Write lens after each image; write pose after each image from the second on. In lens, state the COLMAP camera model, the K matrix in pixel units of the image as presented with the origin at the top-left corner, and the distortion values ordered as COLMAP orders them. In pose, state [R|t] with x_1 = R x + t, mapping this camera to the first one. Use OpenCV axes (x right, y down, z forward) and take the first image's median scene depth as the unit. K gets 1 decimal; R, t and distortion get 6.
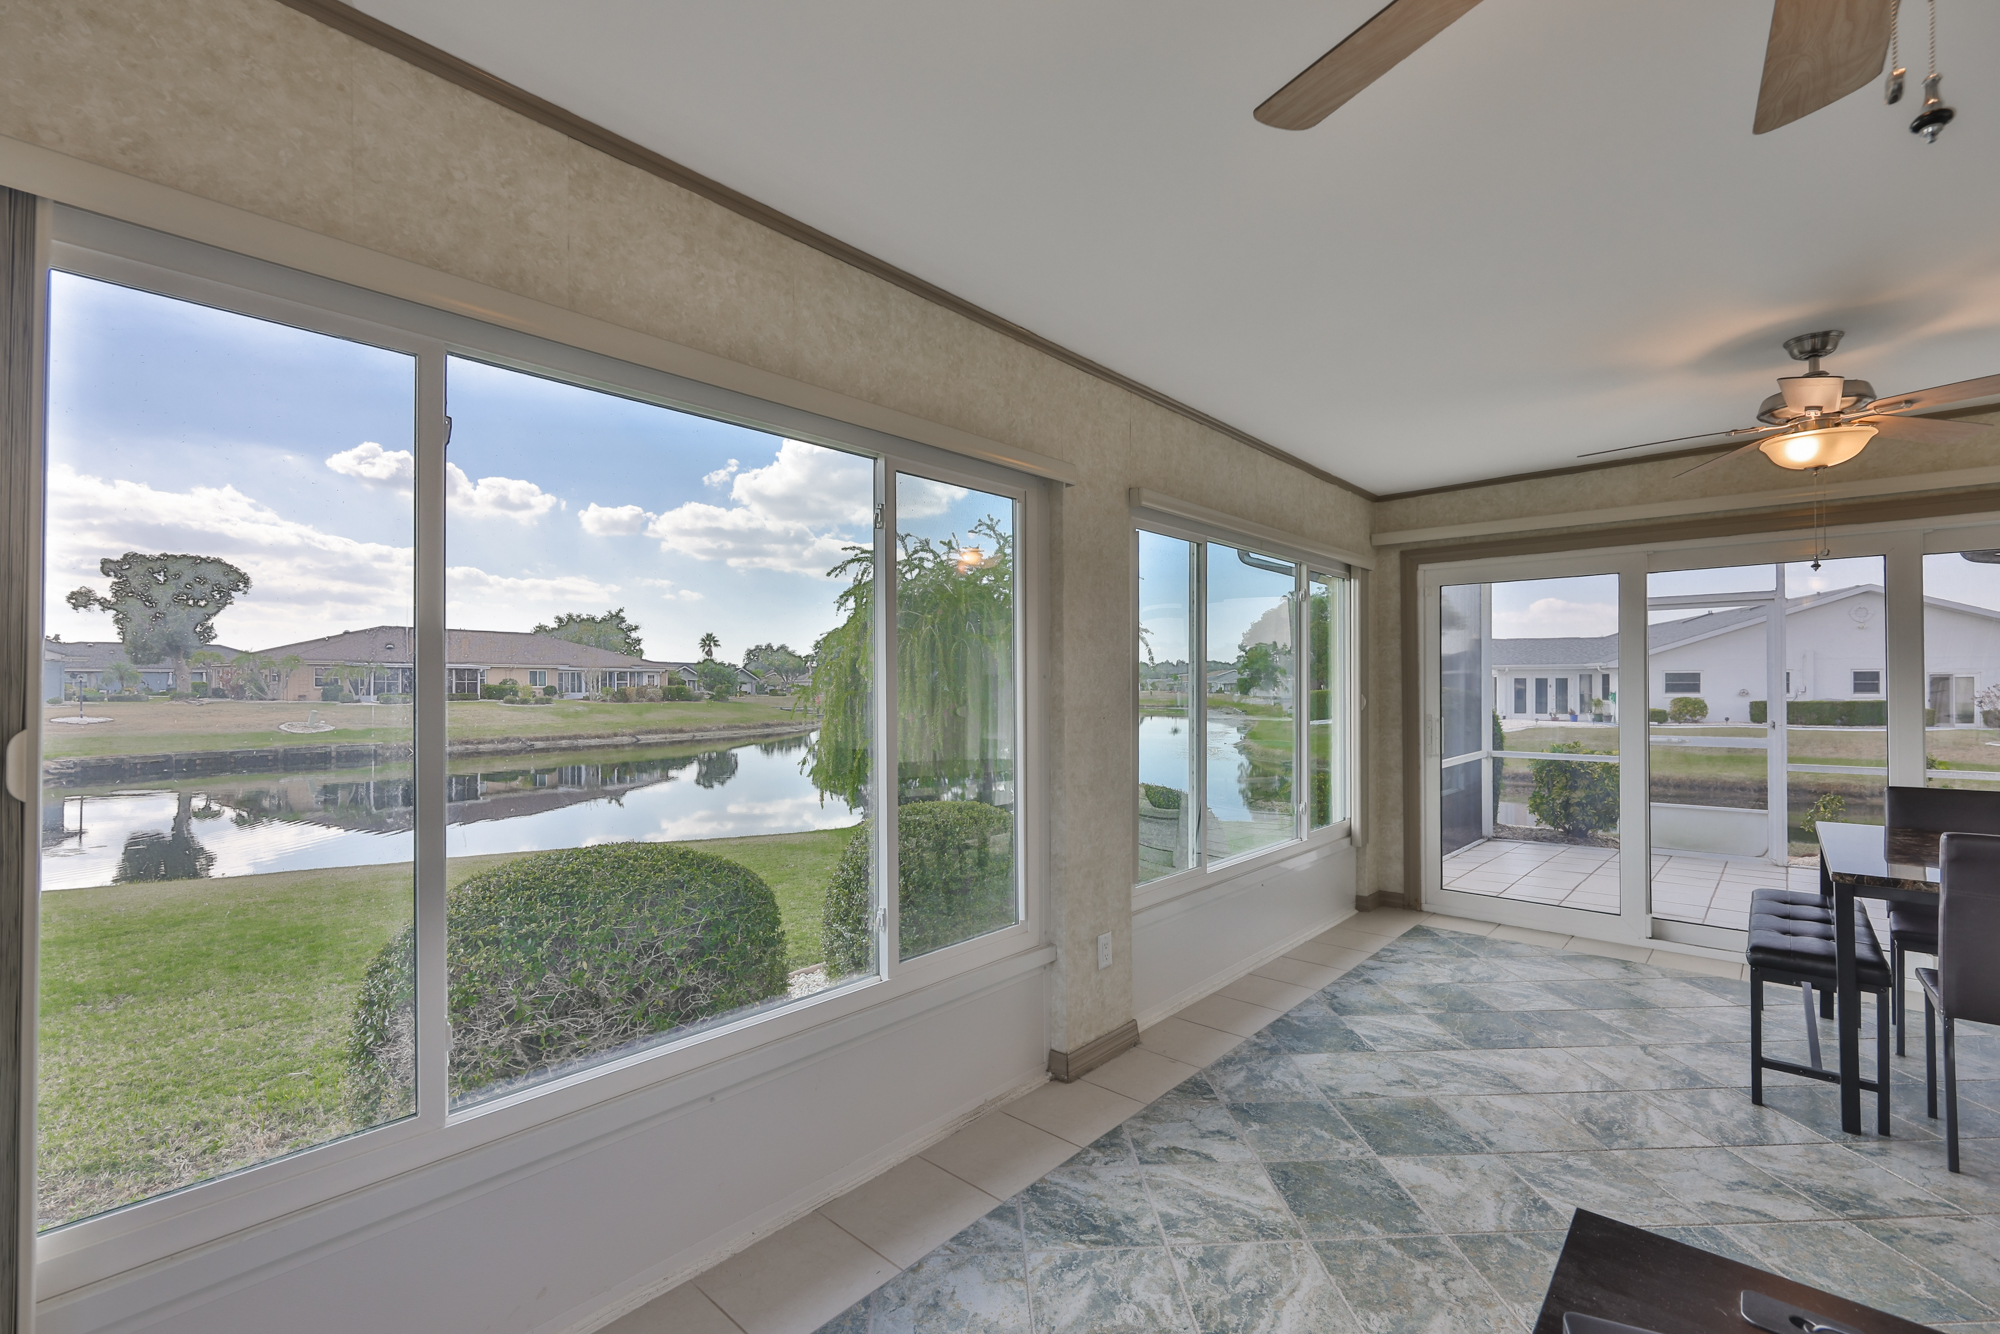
lens RADIAL K [[855.7, 0, 1011.2], [0, 855.7, 680.7], [0, 0, 1]] dist [-0.001125, 0.000329]
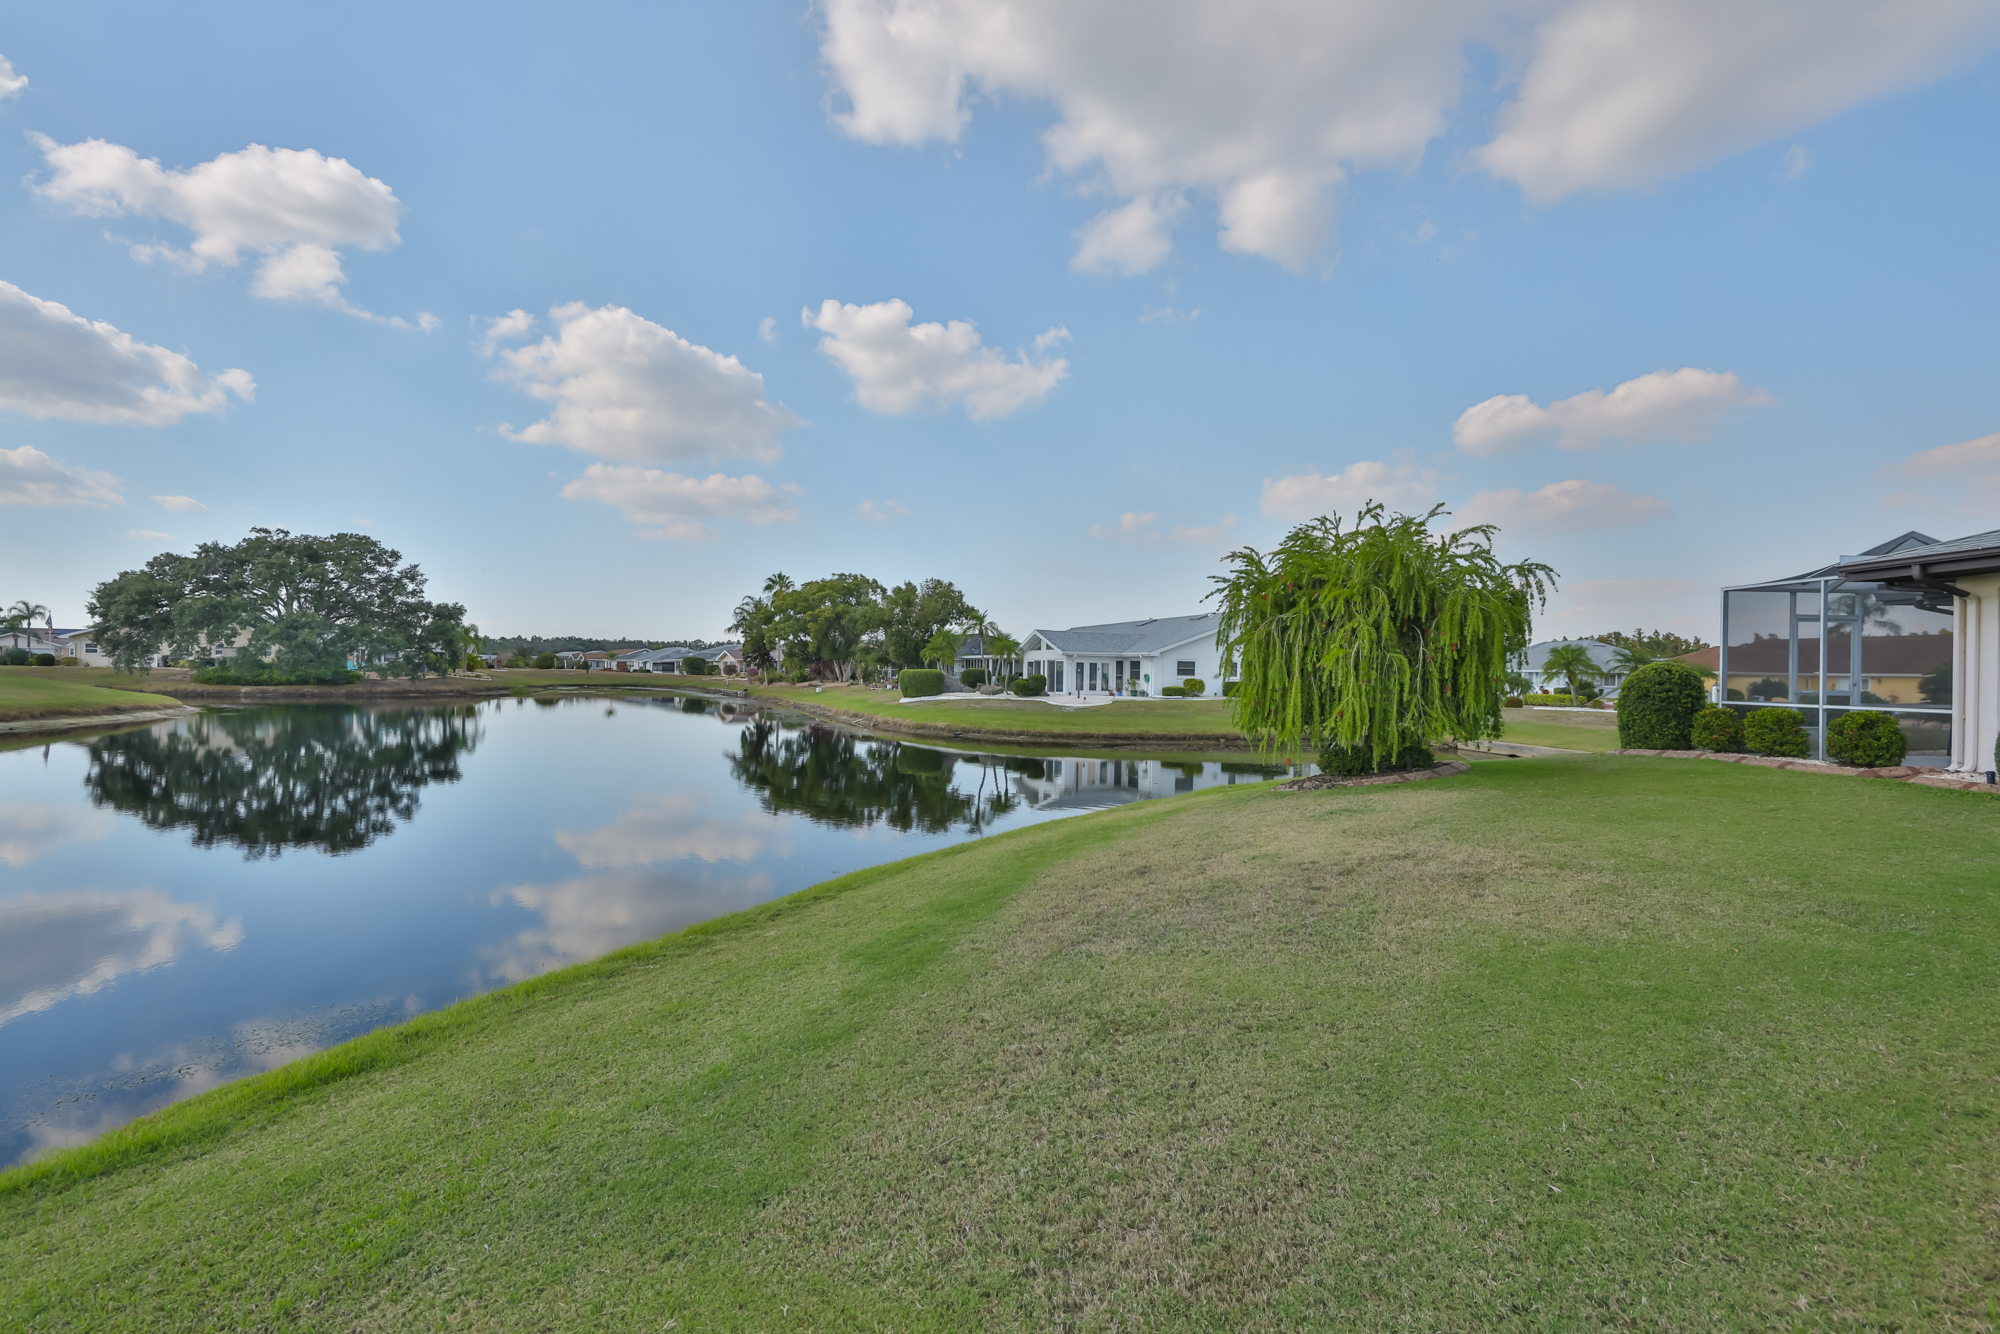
lens RADIAL K [[830.7, 0, 1000.0], [0, 830.7, 667.0], [0, 0, 1]] dist [-0.001391, 0.000018]
pose [[0.751148, 0.019106, 0.659857, -3.124106], [-0.022790, 0.999736, -0.003005, 0.102022], [-0.659740, -0.012781, 0.751385, 1.546642]]
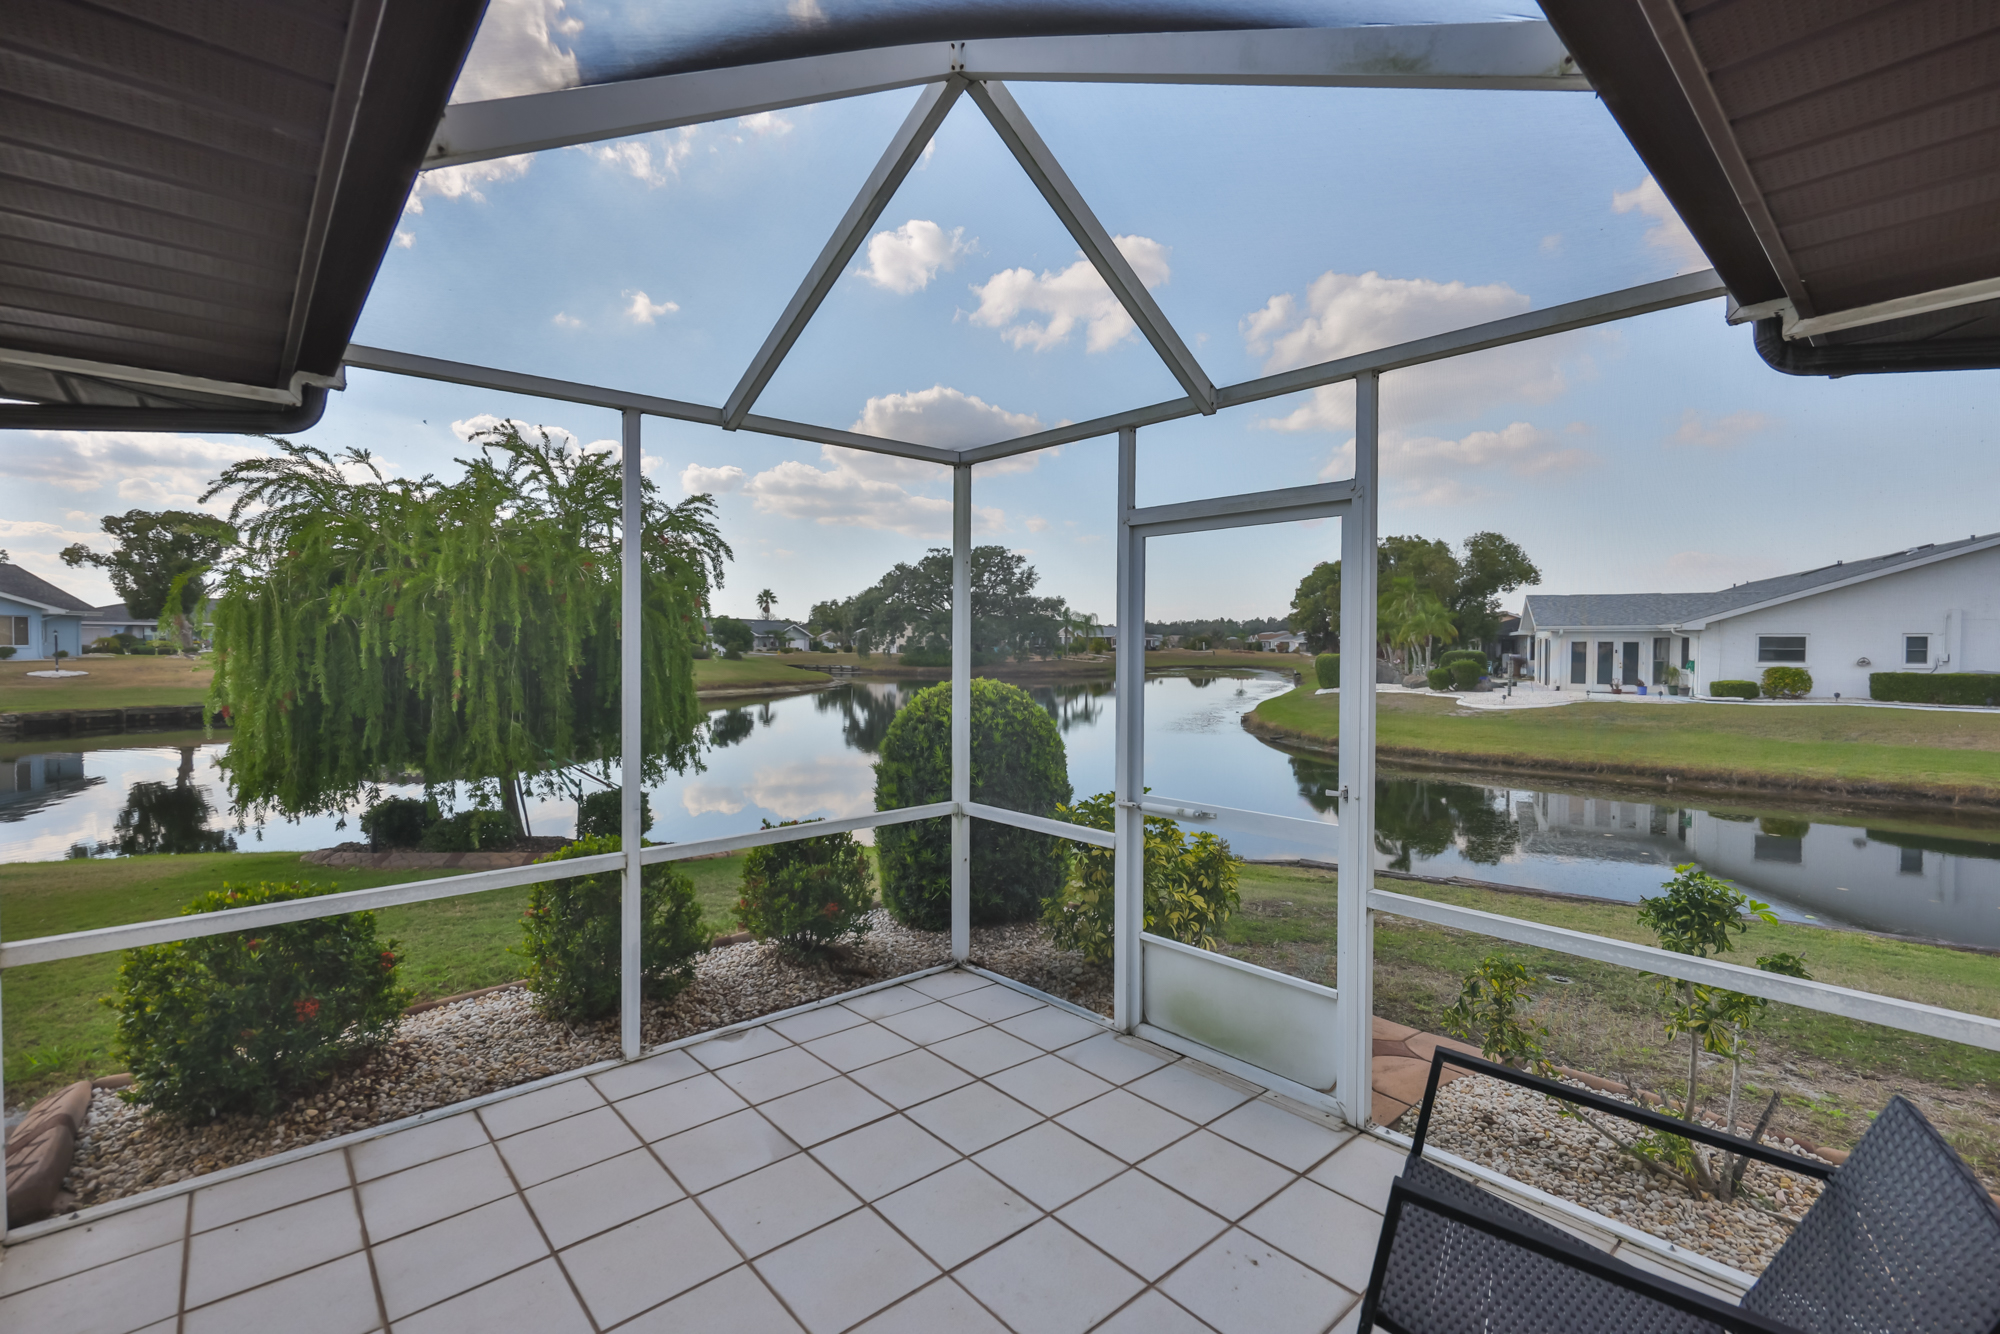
lens RADIAL K [[865.2, 0, 995.7], [0, 865.2, 655.7], [0, 0, 1]] dist [-0.001133, 0.000334]
pose [[0.993448, 0.008361, -0.113981, 1.227655], [-0.005963, 0.999754, 0.021365, -0.040021], [0.114131, -0.020545, 0.993253, 0.891400]]
